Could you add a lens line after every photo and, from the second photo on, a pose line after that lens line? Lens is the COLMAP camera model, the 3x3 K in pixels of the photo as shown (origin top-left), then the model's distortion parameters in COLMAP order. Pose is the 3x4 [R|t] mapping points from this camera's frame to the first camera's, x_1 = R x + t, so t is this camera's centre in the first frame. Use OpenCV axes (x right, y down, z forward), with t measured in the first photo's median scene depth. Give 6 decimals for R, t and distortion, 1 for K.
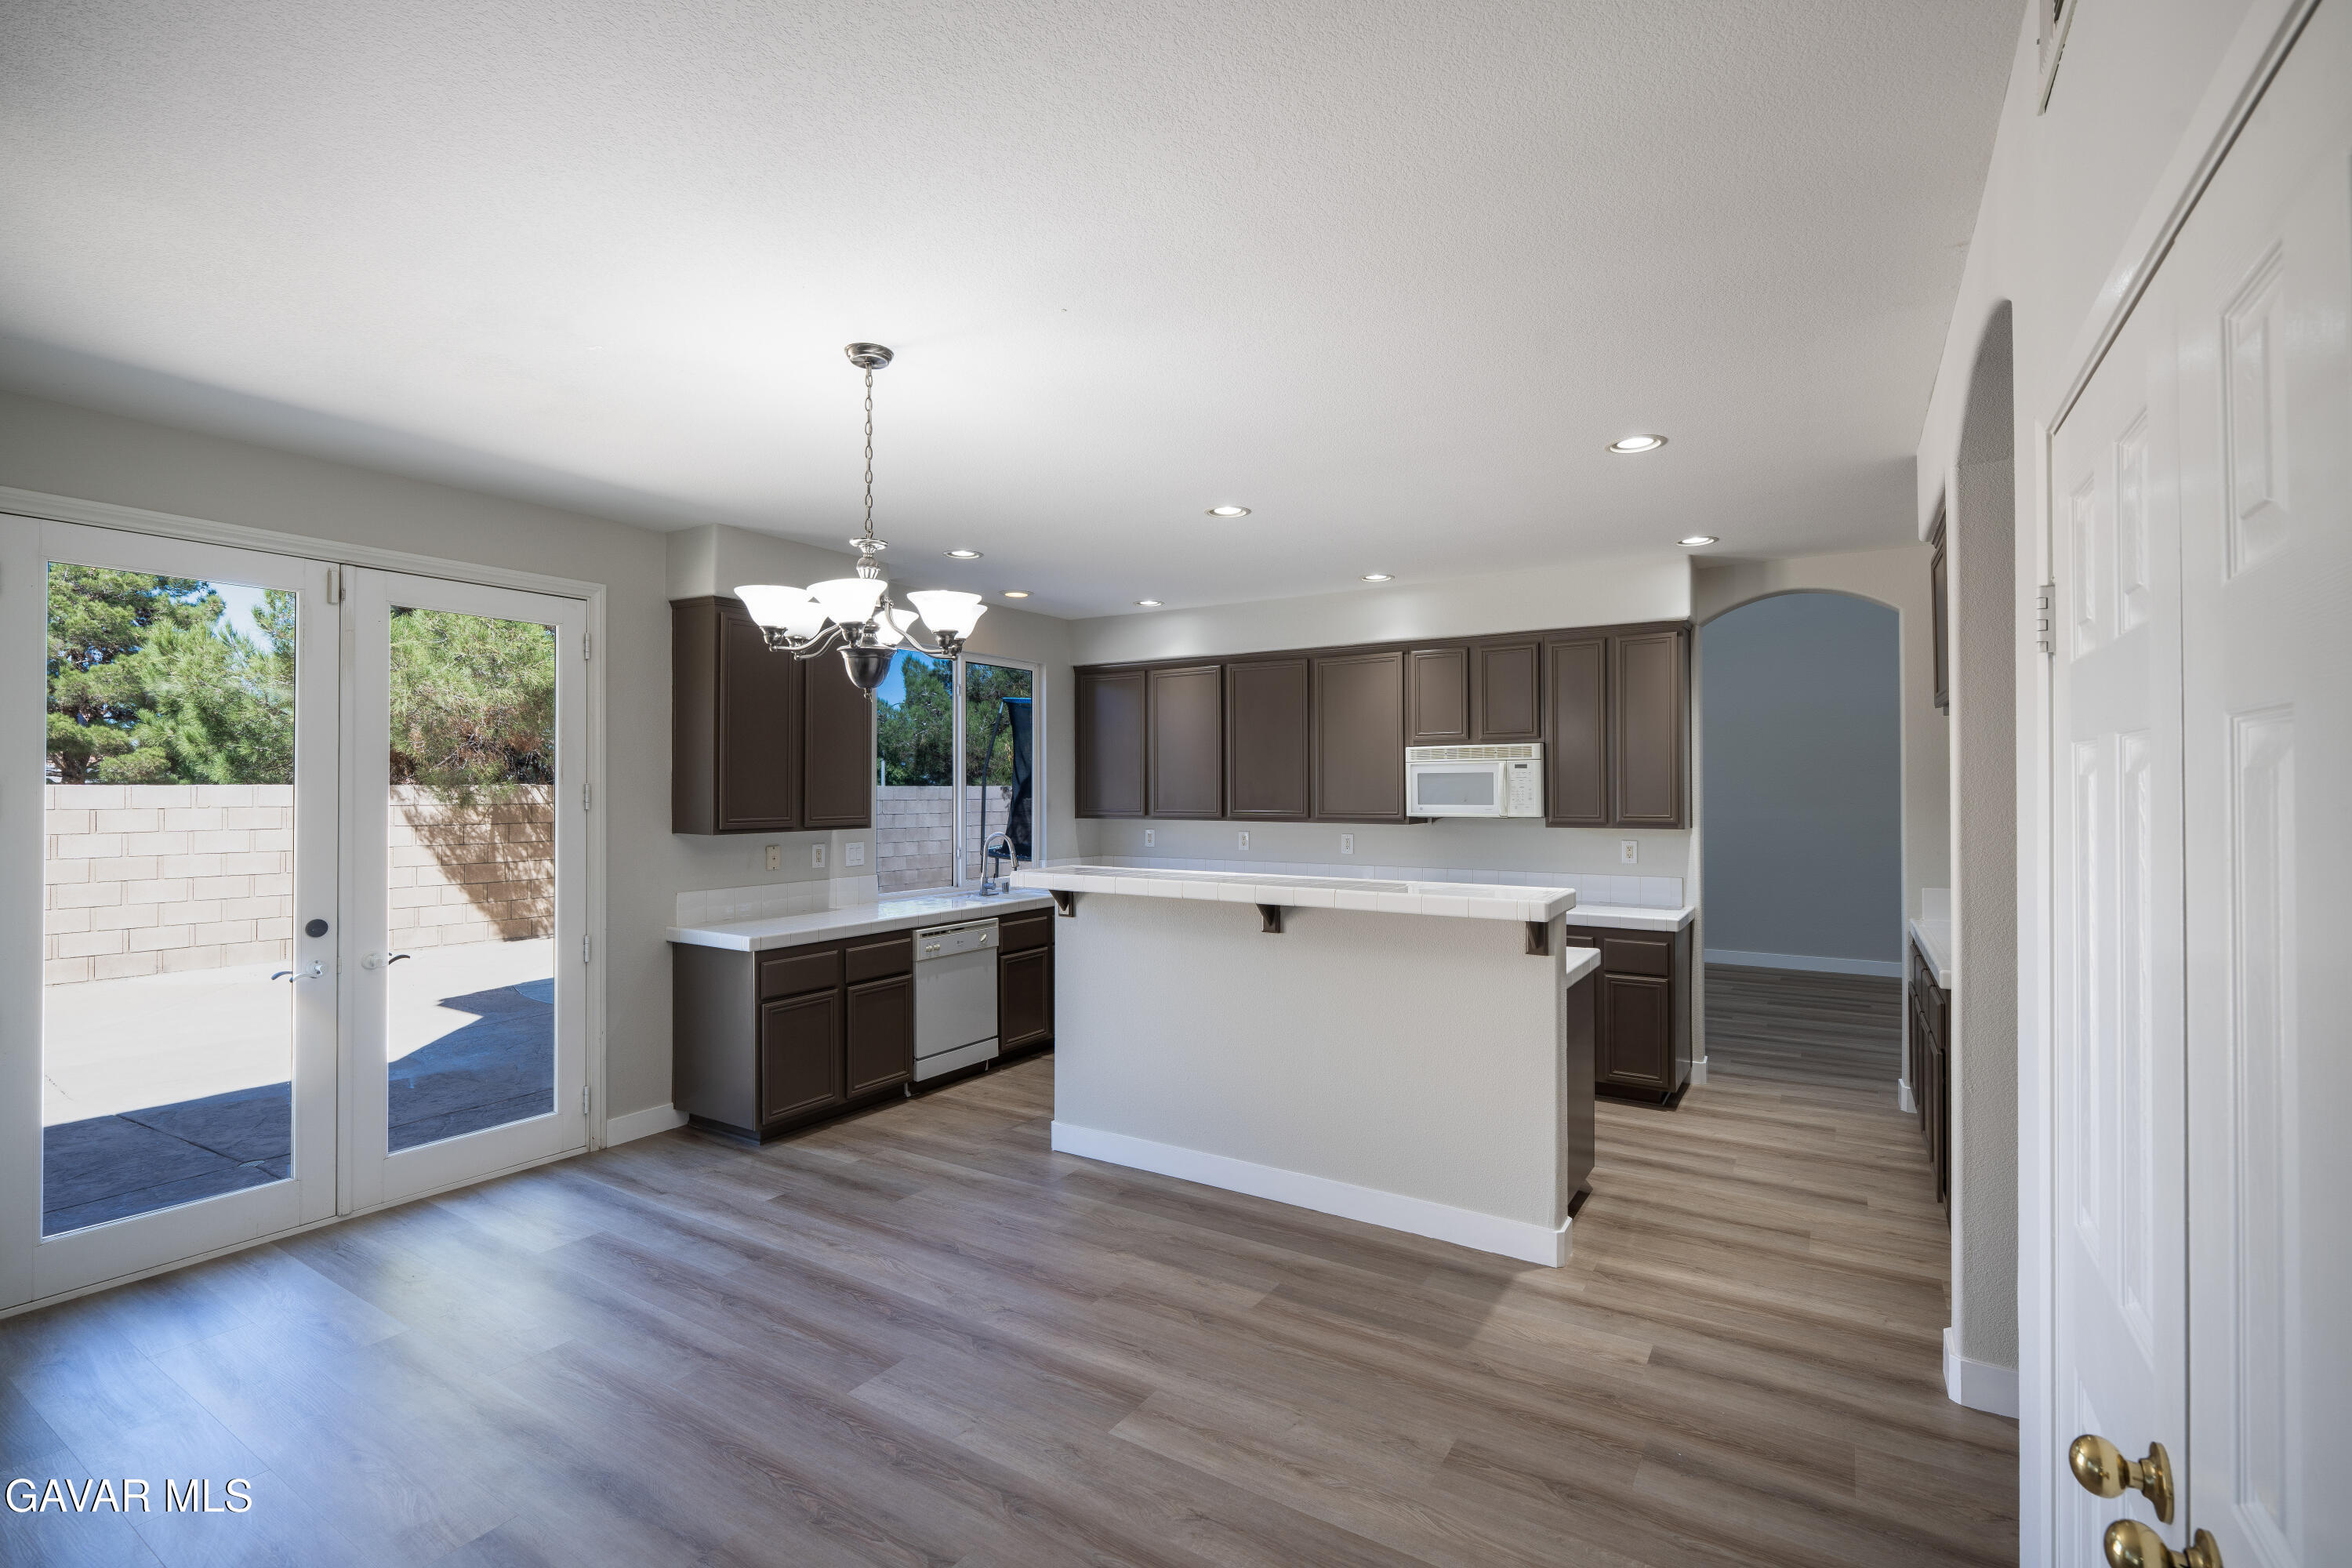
lens RADIAL K [[1065.5, 0, 1170.7], [0, 1065.5, 784.5], [0, 0, 1]] dist [-0.006503, 0.002201]
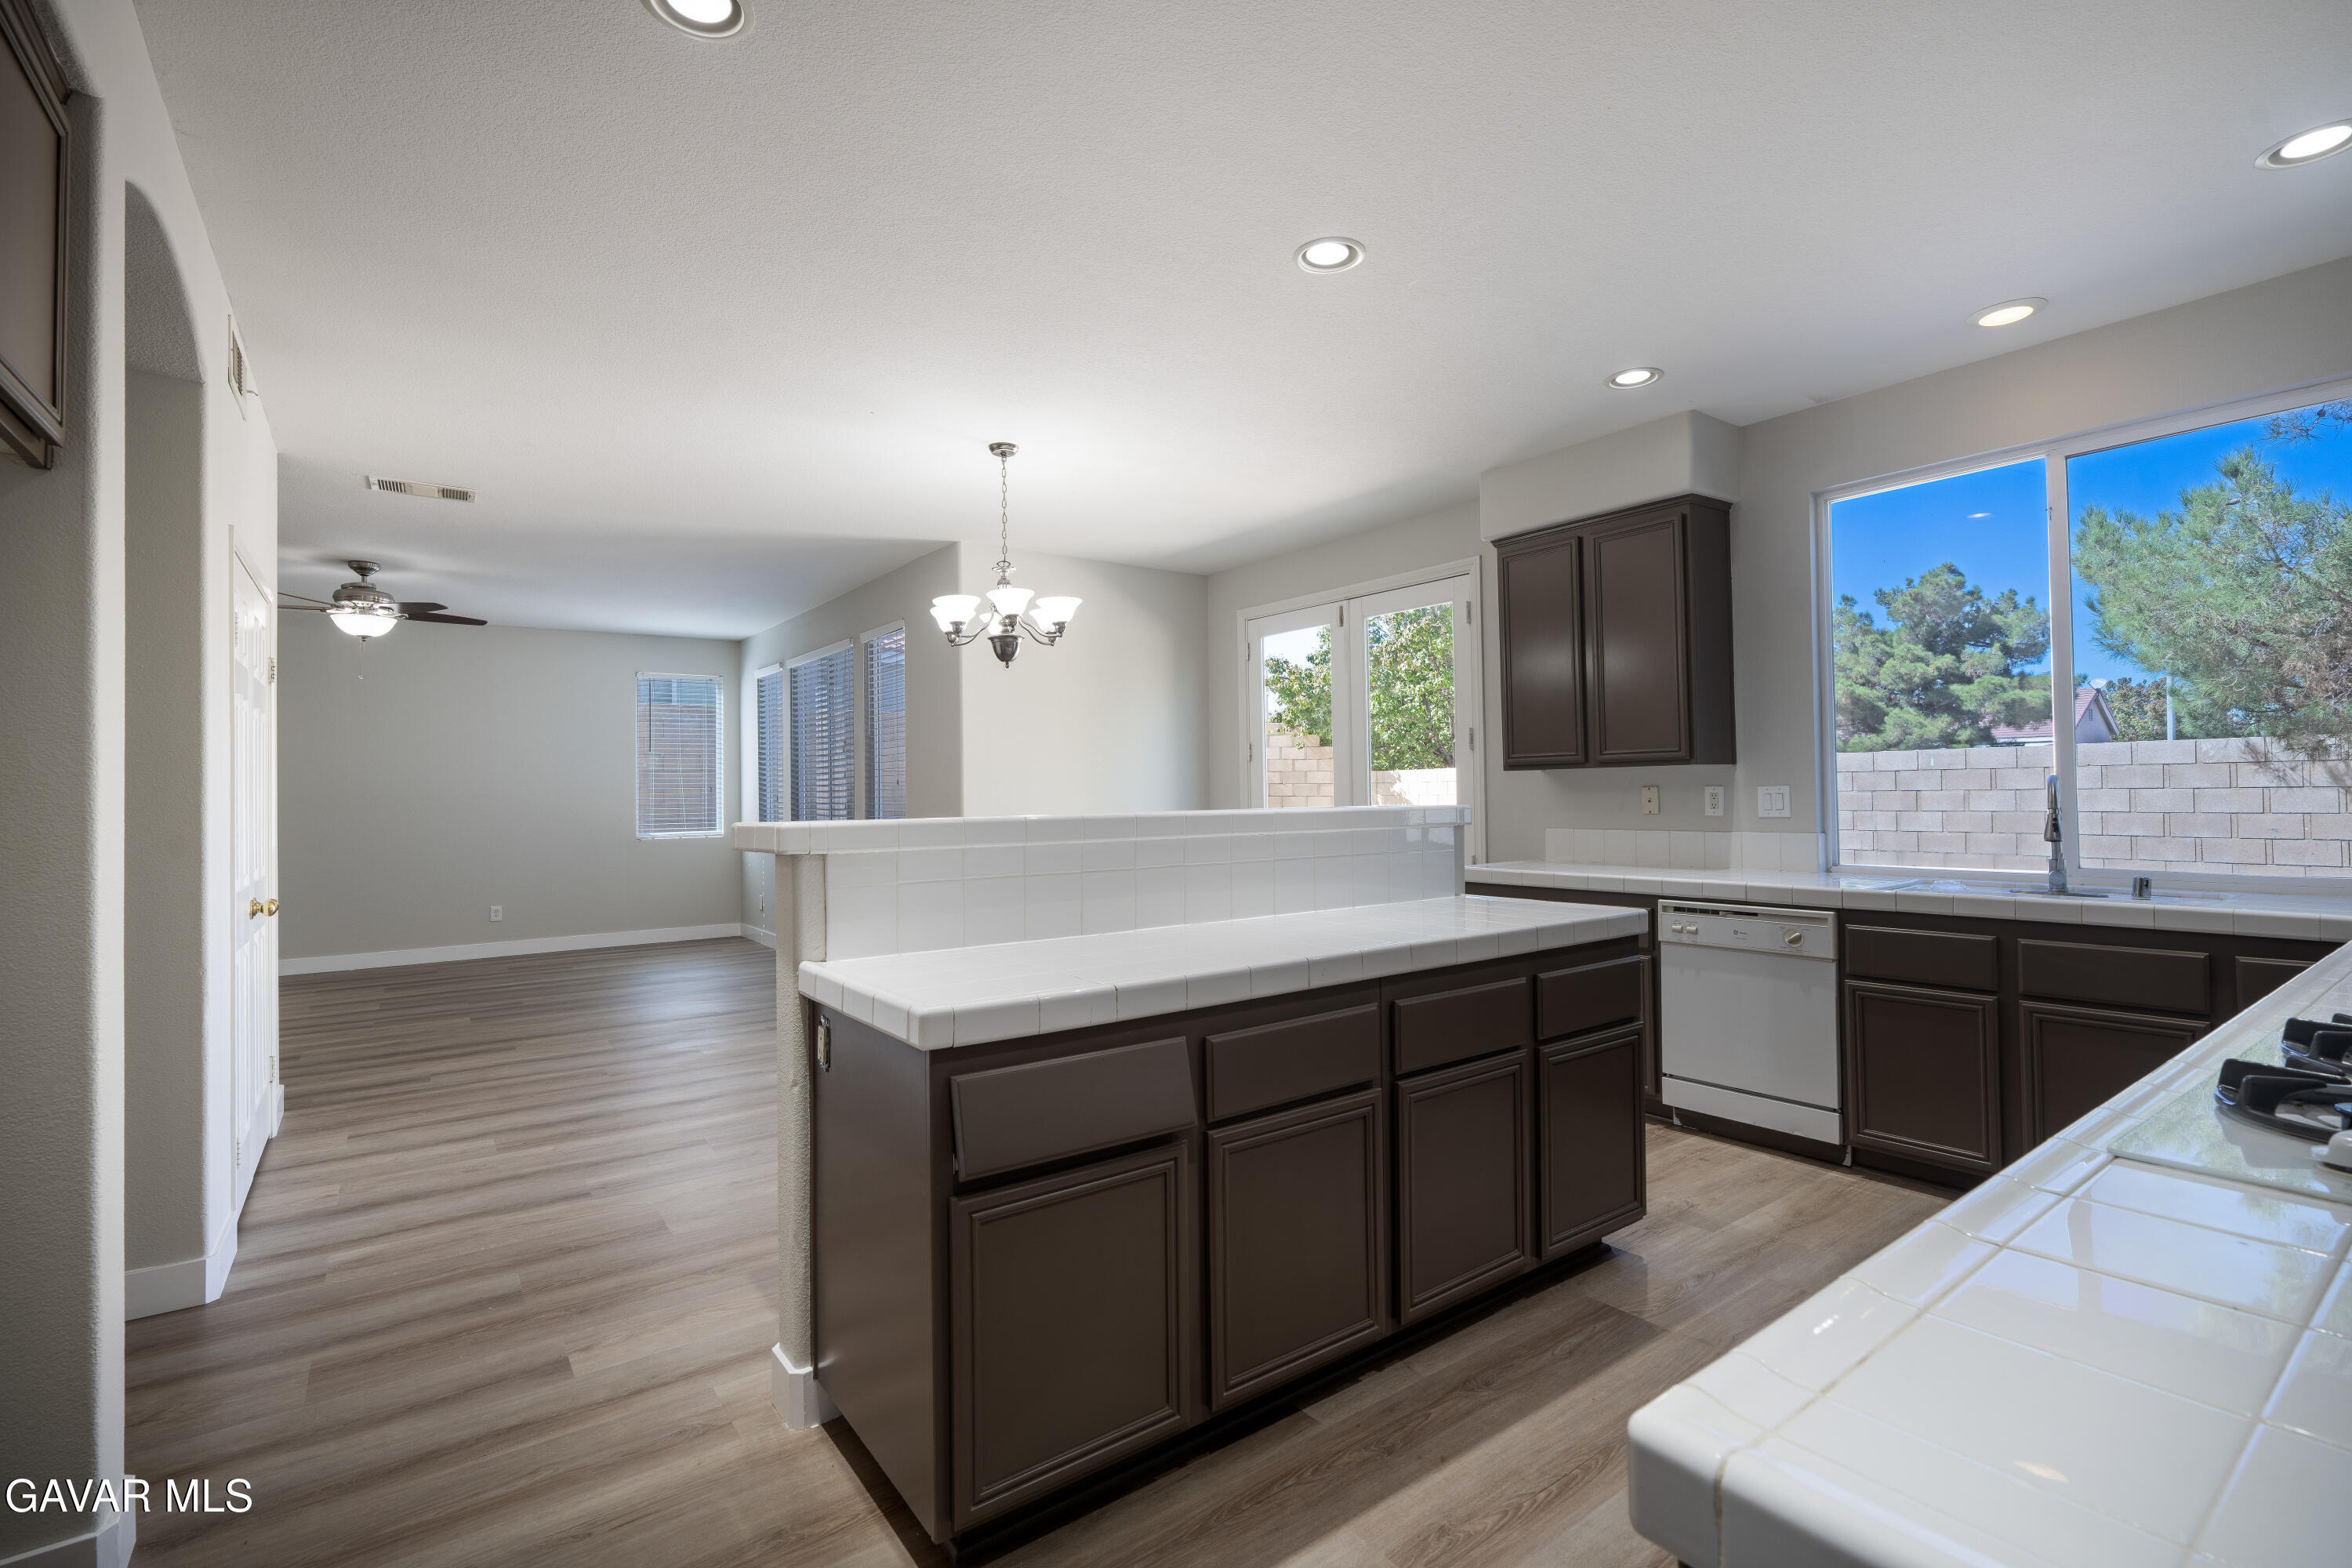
lens RADIAL K [[1065.5, 0, 1174.3], [0, 1065.5, 784.2], [0, 0, 1]] dist [-0.006503, 0.002201]
pose [[-0.363457, -0.005716, -0.931593, 0.559602], [0.015707, 0.999801, -0.012263, 0.059237], [0.931479, -0.019090, -0.363295, 0.930830]]
